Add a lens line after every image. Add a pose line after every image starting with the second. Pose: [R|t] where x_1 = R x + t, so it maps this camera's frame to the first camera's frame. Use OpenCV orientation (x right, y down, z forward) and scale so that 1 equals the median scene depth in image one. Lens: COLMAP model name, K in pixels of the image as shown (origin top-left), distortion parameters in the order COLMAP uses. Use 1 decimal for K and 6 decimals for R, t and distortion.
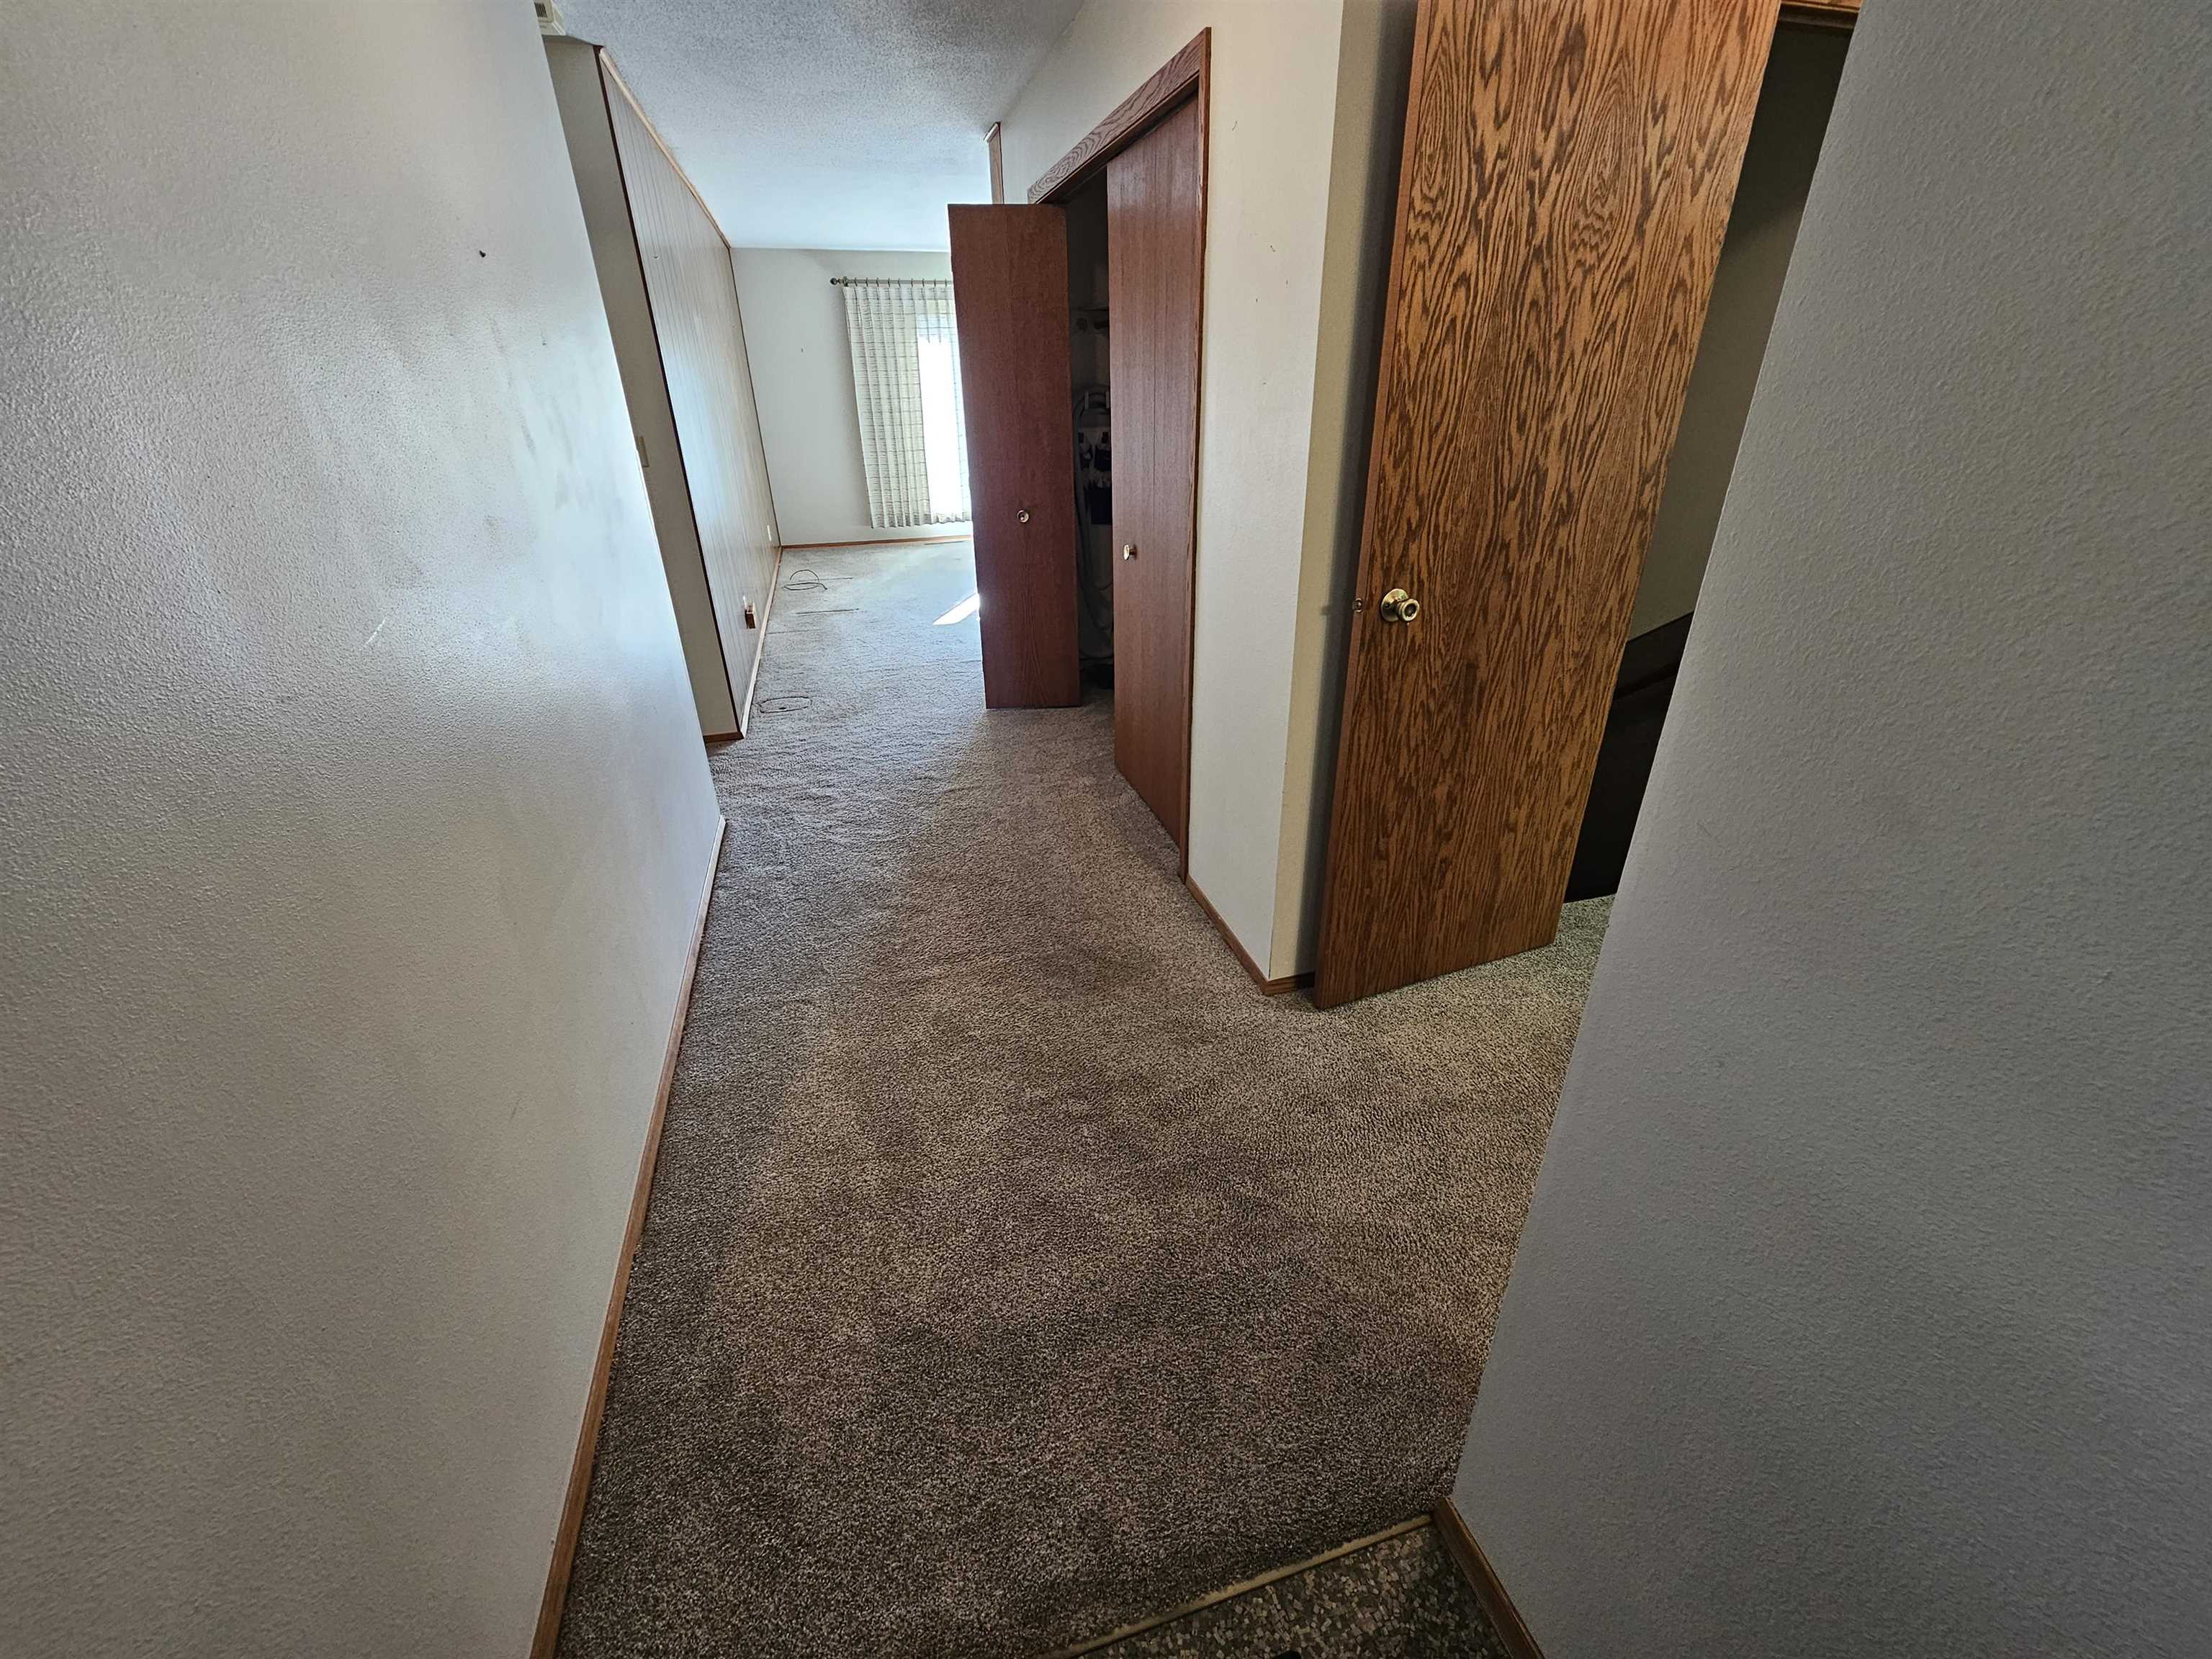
lens RADIAL K [[906.4, 0, 1100.5], [0, 906.4, 833.7], [0, 0, 1]] dist [0.003284, 0.001055]
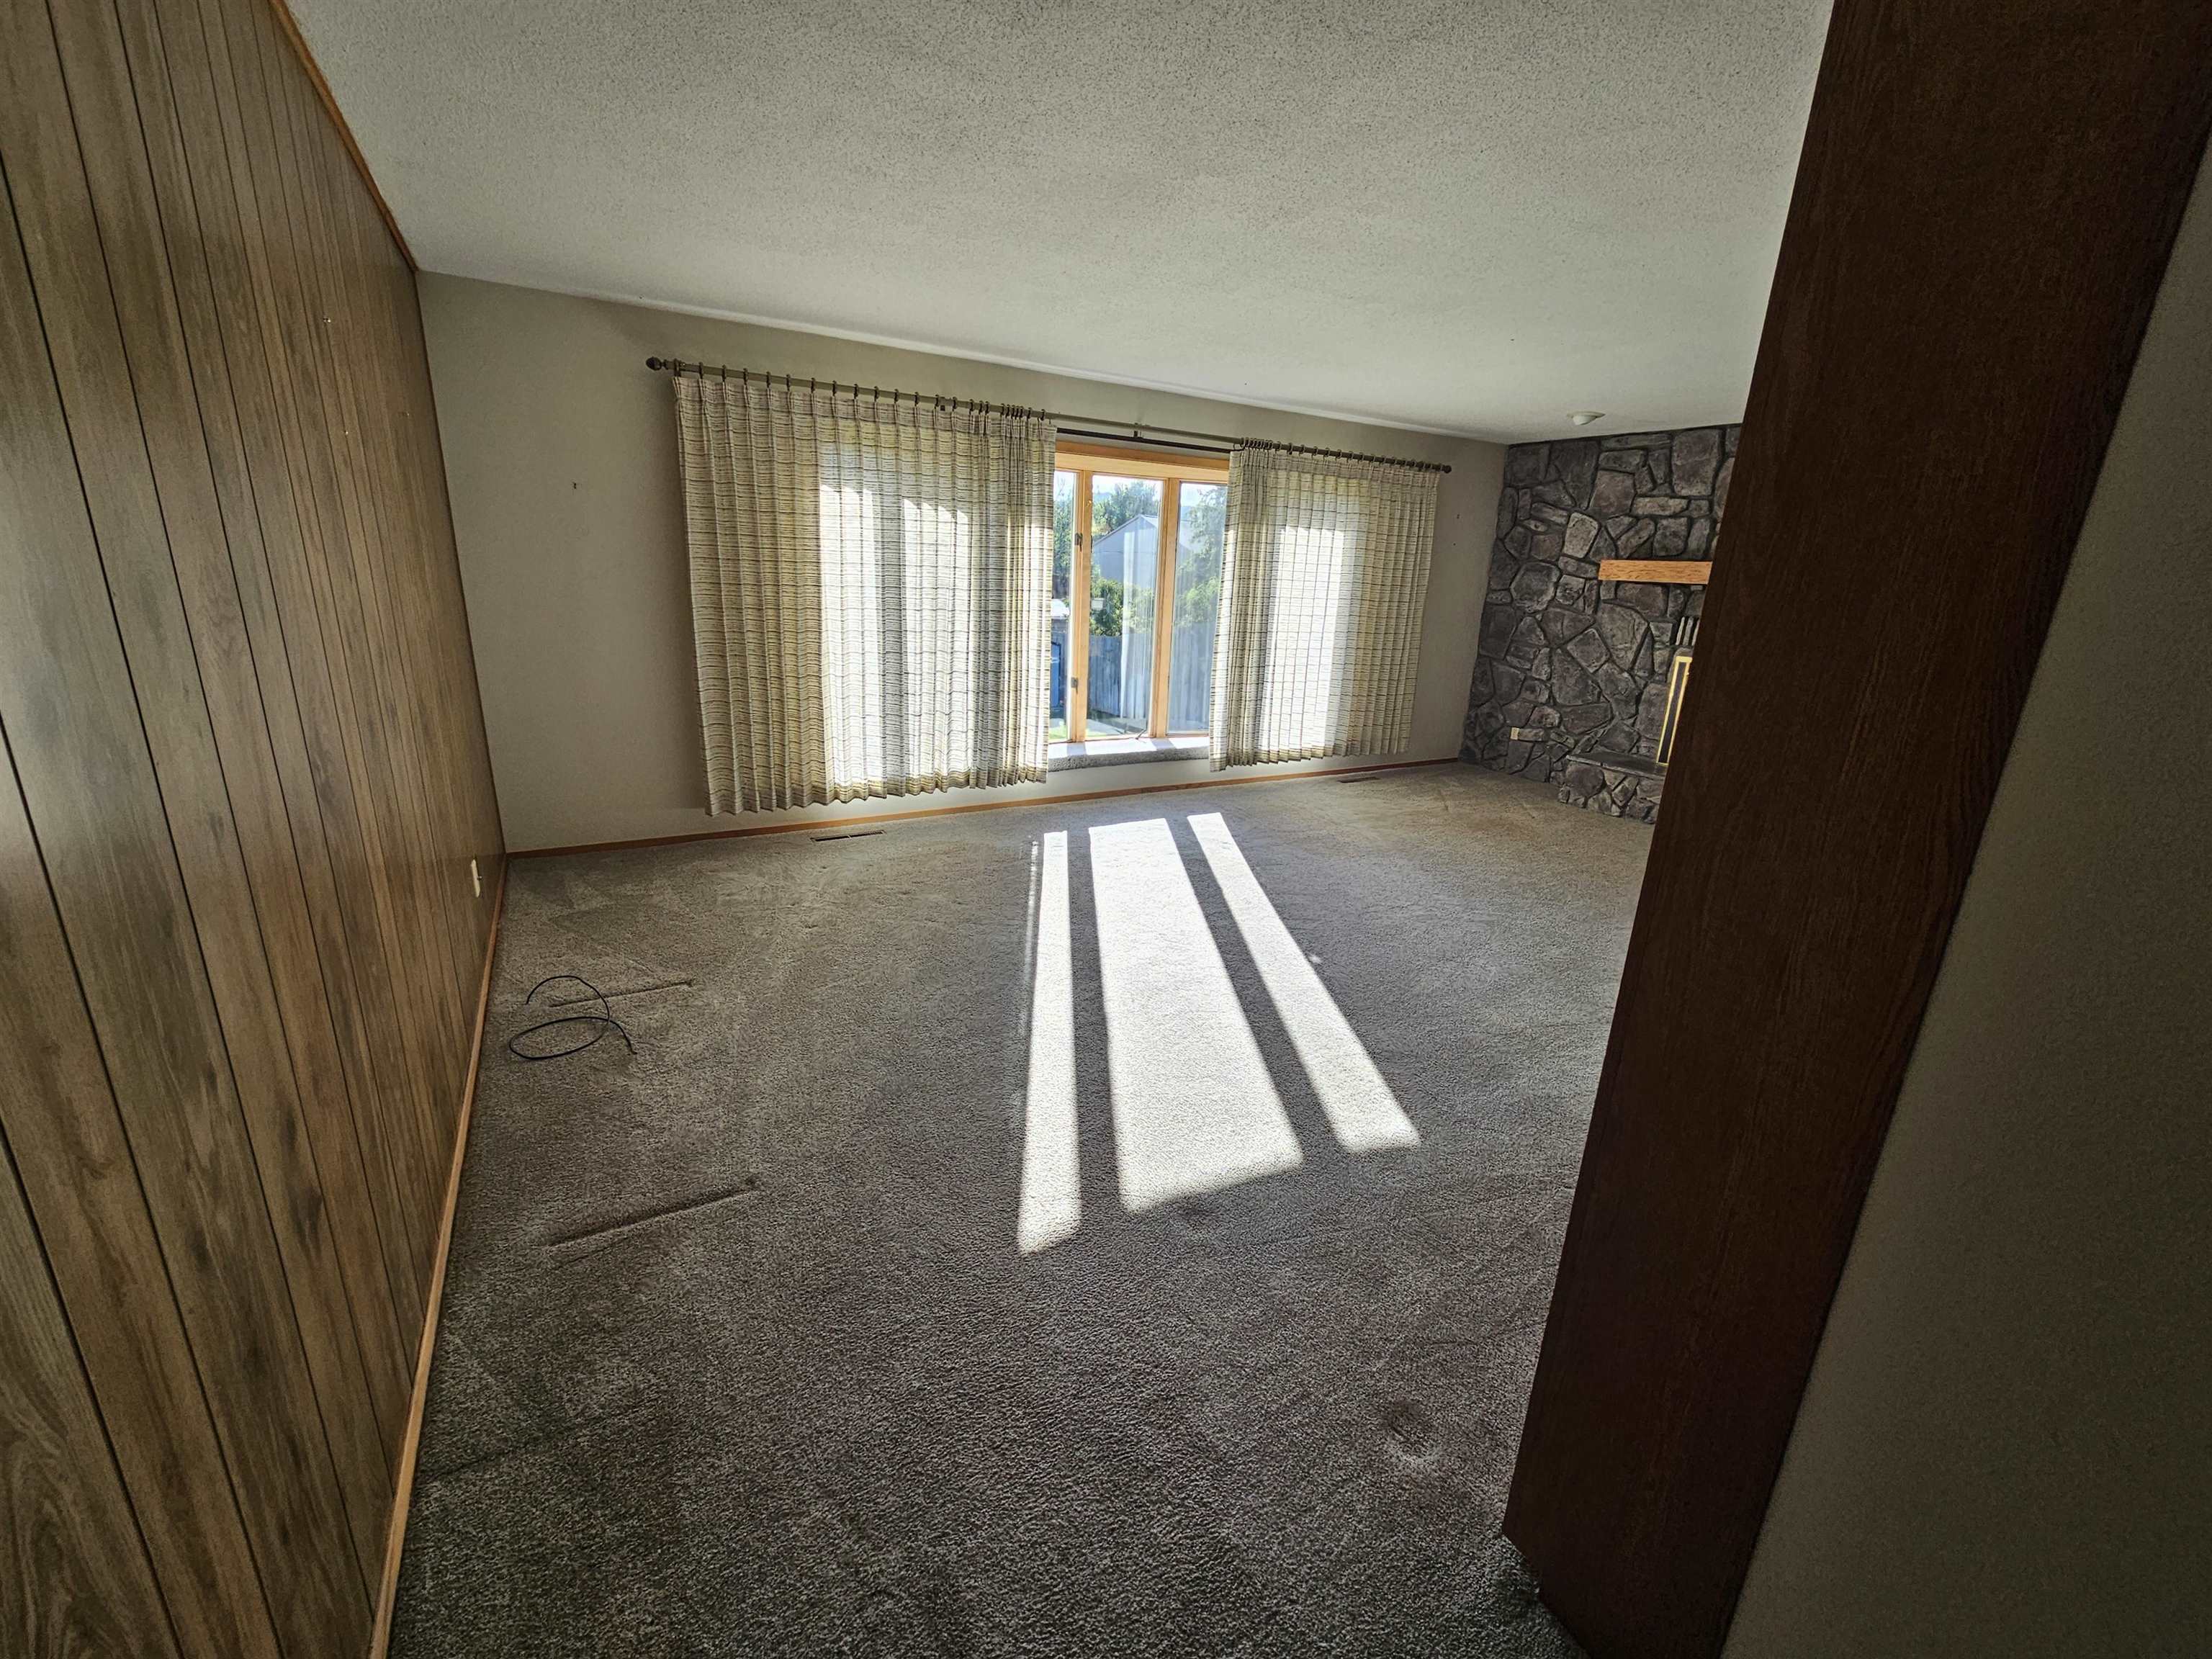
lens RADIAL K [[906.4, 0, 1117.6], [0, 906.4, 825.9], [0, 0, 1]] dist [0.003284, 0.001055]
pose [[0.958044, -0.024591, 0.285565, -0.188091], [0.075849, 0.982546, -0.169856, -0.240478], [-0.276404, 0.184389, 0.943187, 0.478704]]
